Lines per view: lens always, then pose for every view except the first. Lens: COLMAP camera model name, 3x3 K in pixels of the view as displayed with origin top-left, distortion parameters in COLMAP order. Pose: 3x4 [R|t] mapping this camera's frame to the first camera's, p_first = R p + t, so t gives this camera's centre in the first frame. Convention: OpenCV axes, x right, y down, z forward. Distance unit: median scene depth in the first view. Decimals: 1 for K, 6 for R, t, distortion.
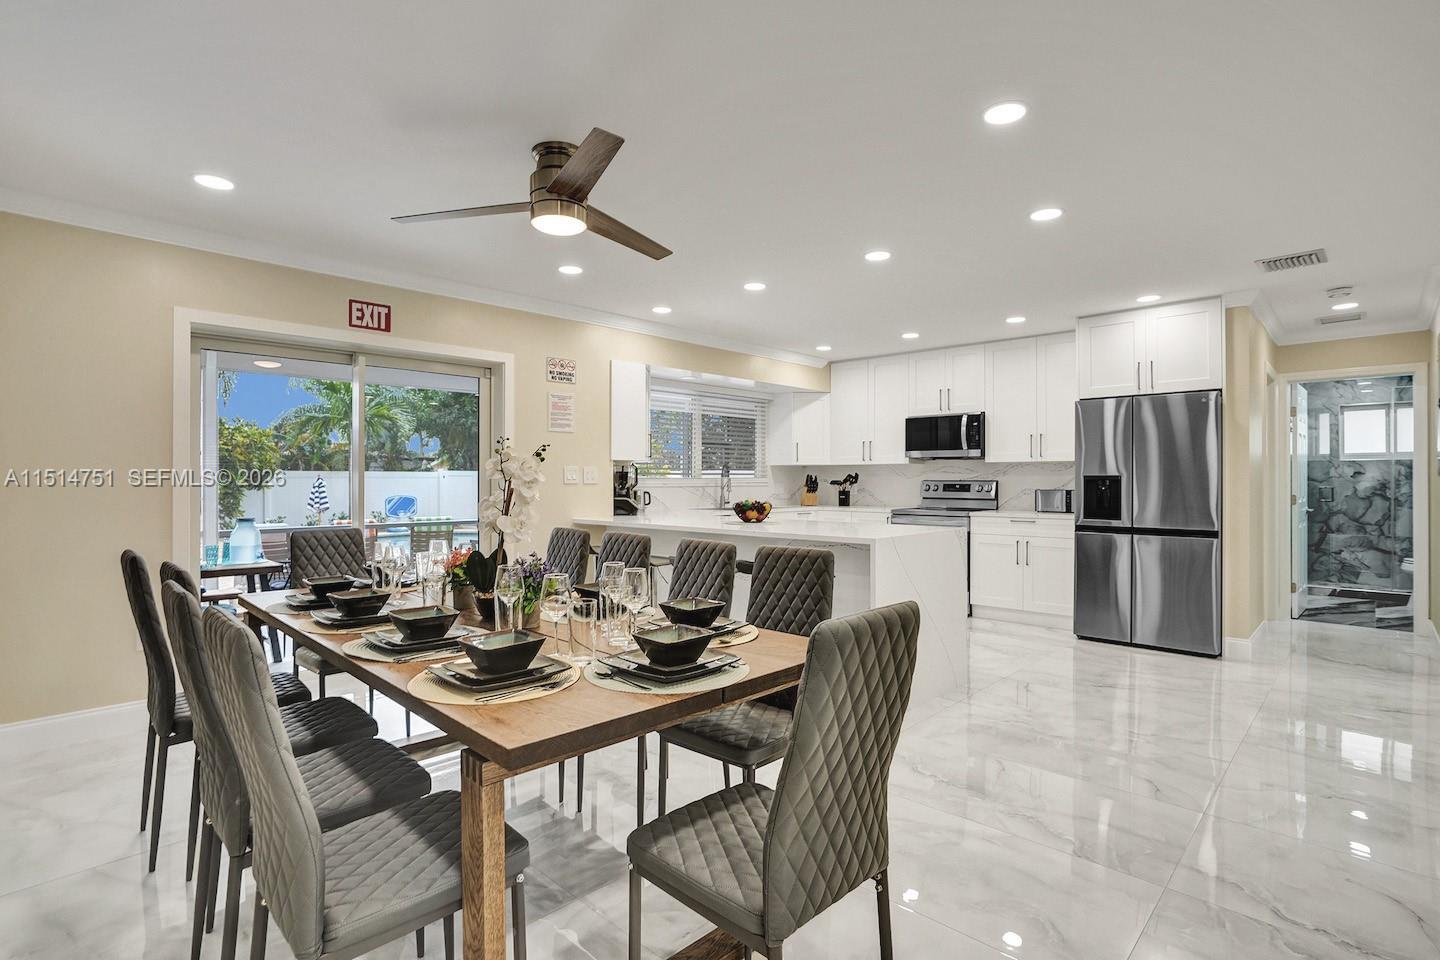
lens RADIAL K [[721.1, 0, 720.0], [0, 721.1, 480.0], [0, 0, 1]] dist [-0.014673, -0.000022]
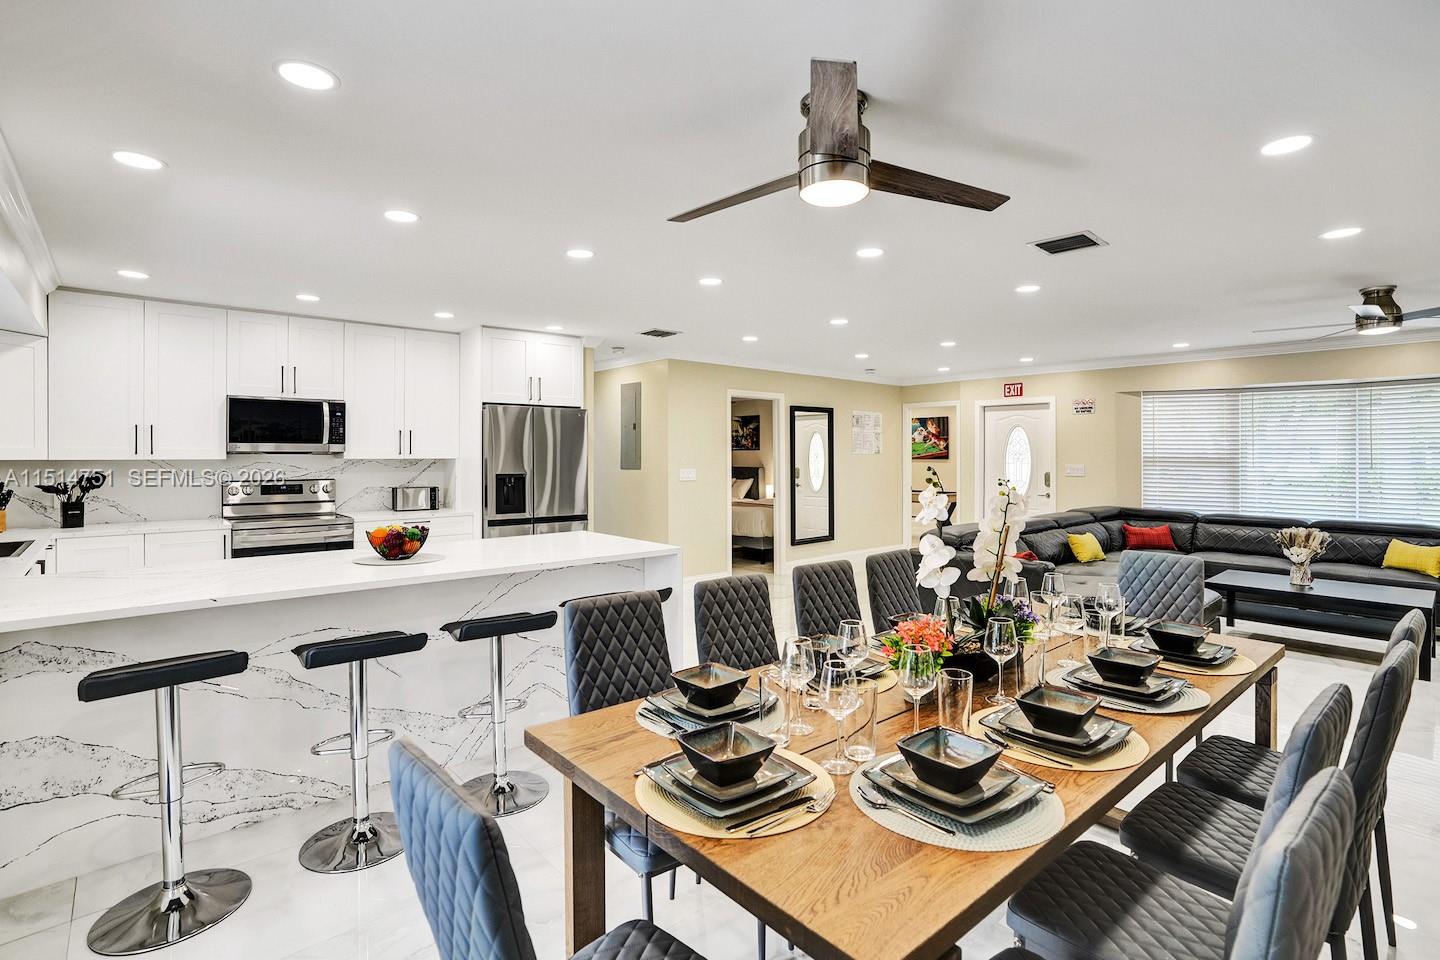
lens RADIAL K [[702.5, 0, 733.7], [0, 702.5, 478.2], [0, 0, 1]] dist [-0.000294, 0.000008]
pose [[0.090013, -0.026846, 0.995579, -0.433254], [0.003940, 0.999638, 0.026599, -0.021992], [-0.995933, 0.001528, 0.090087, 0.450688]]
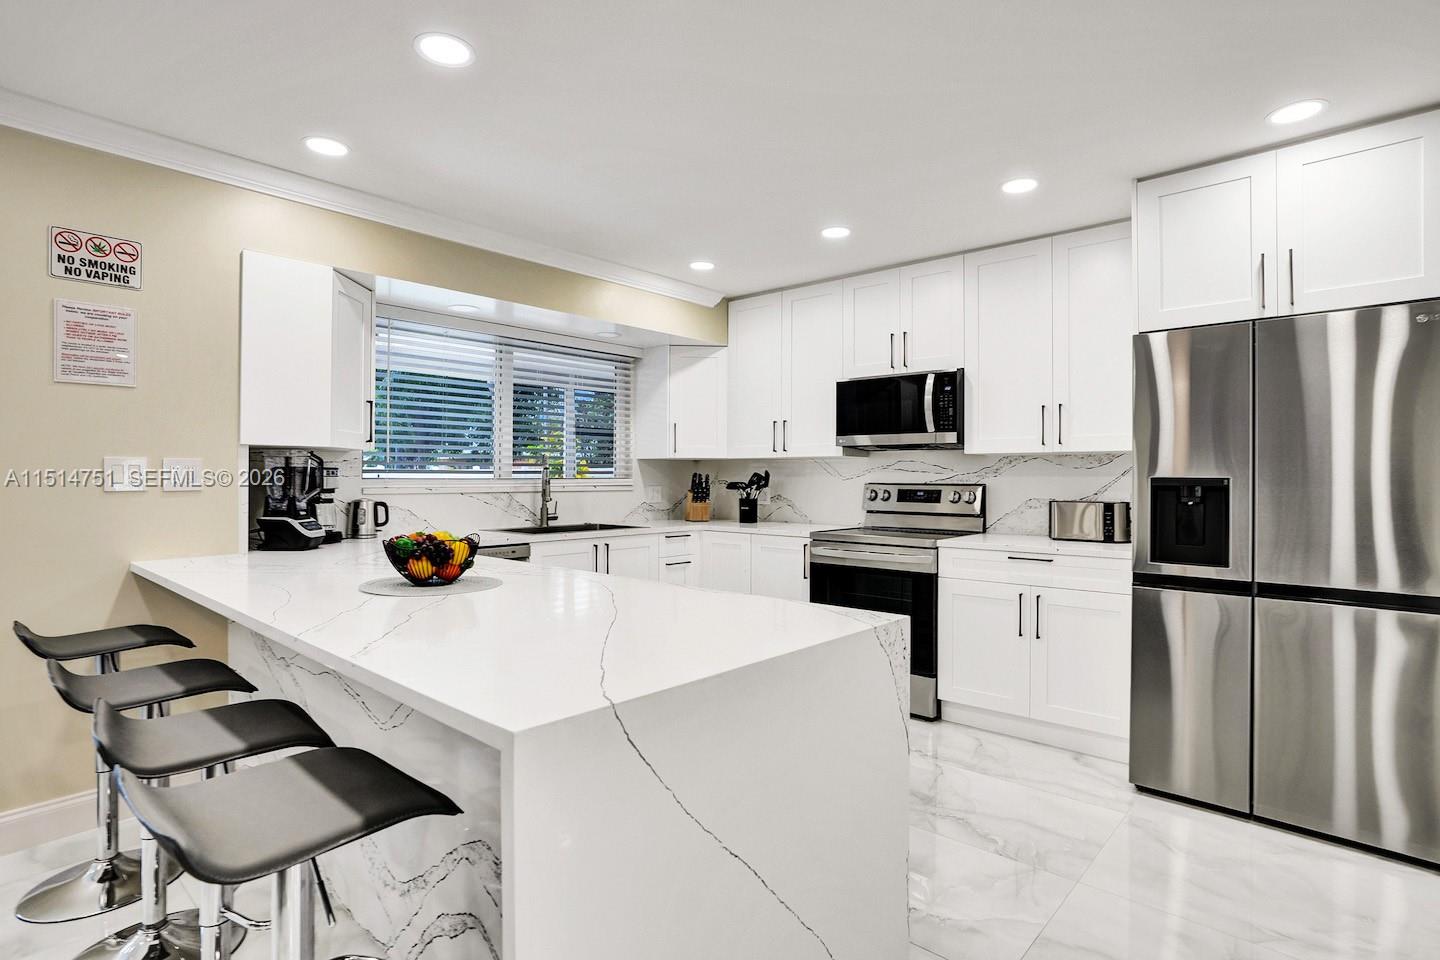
lens RADIAL K [[748.1, 0, 720.0], [0, 748.1, 480.0], [0, 0, 1]] dist [-0.006914, 0.000023]
pose [[0.999545, 0.002724, 0.030056, 0.147923], [-0.002810, 0.999992, 0.002810, -0.004167], [-0.030048, -0.002893, 0.999544, 0.388305]]
